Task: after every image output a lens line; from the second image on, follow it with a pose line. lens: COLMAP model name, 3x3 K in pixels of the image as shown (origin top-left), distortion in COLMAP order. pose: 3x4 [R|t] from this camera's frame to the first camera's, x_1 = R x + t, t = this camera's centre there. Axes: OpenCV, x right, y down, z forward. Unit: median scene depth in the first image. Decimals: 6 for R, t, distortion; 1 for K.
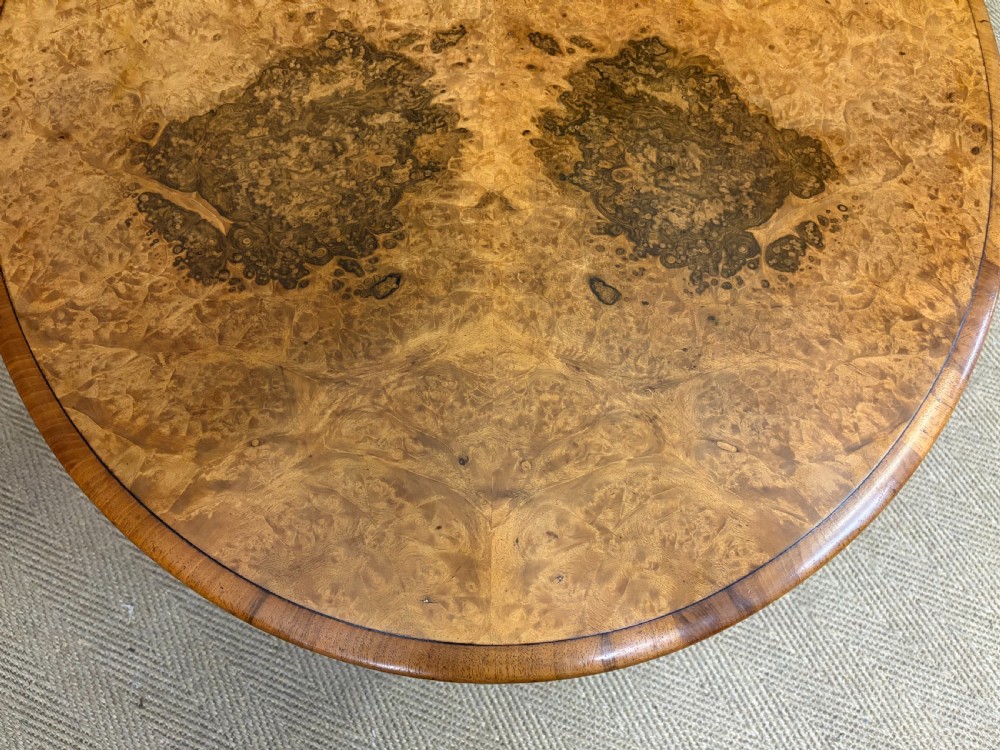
lens RADIAL K [[773.7, 0, 497.9], [0, 773.7, 376.3], [0, 0, 1]] dist [0.052753, -0.087725]
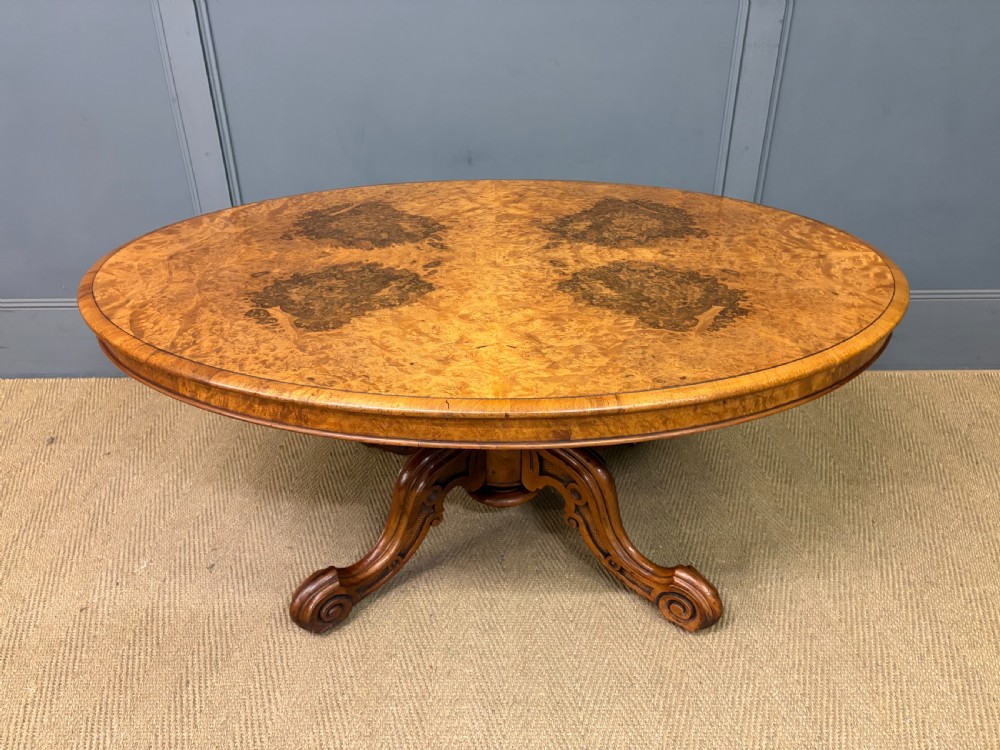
lens RADIAL K [[759.1, 0, 496.1], [0, 759.1, 375.4], [0, 0, 1]] dist [0.043664, -0.063372]
pose [[0.008122, 0.472014, -0.881554, 1.982658], [-0.903711, 0.380853, 0.195595, -0.939446], [0.428065, 0.795081, 0.429658, 0.623934]]
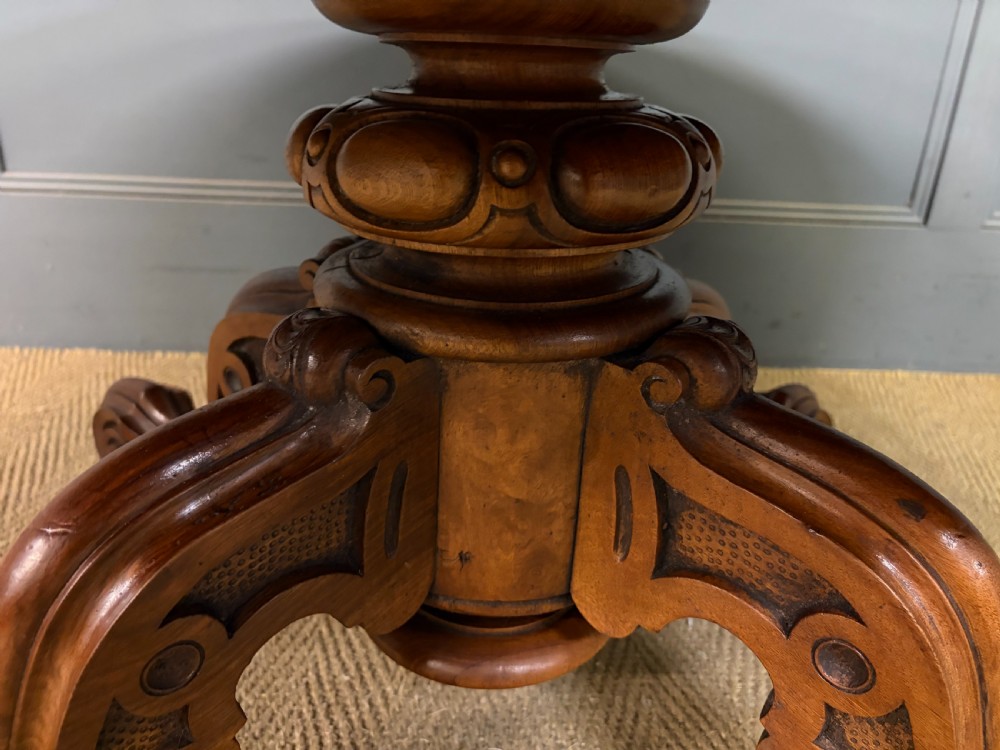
lens RADIAL K [[759.1, 0, 498.9], [0, 759.1, 385.8], [0, 0, 1]] dist [0.043664, -0.063372]
pose [[0.053003, 0.384915, -0.921429, 0.597494], [-0.924125, 0.368554, 0.100801, -0.506505], [0.378396, 0.846173, 0.375244, 1.511794]]
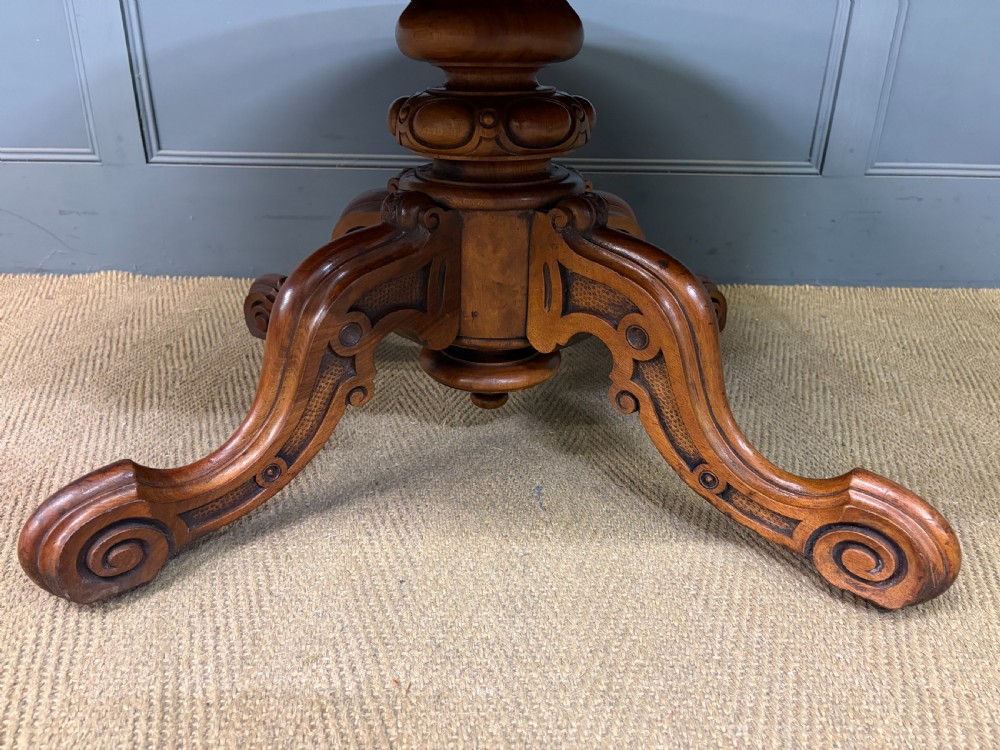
lens RADIAL K [[759.1, 0, 498.5], [0, 759.1, 389.0], [0, 0, 1]] dist [0.043664, -0.063372]
pose [[0.019132, 0.398956, -0.916771, 1.258490], [-0.914393, 0.377837, 0.145343, -0.541079], [0.404375, 0.835508, 0.372031, 1.497510]]
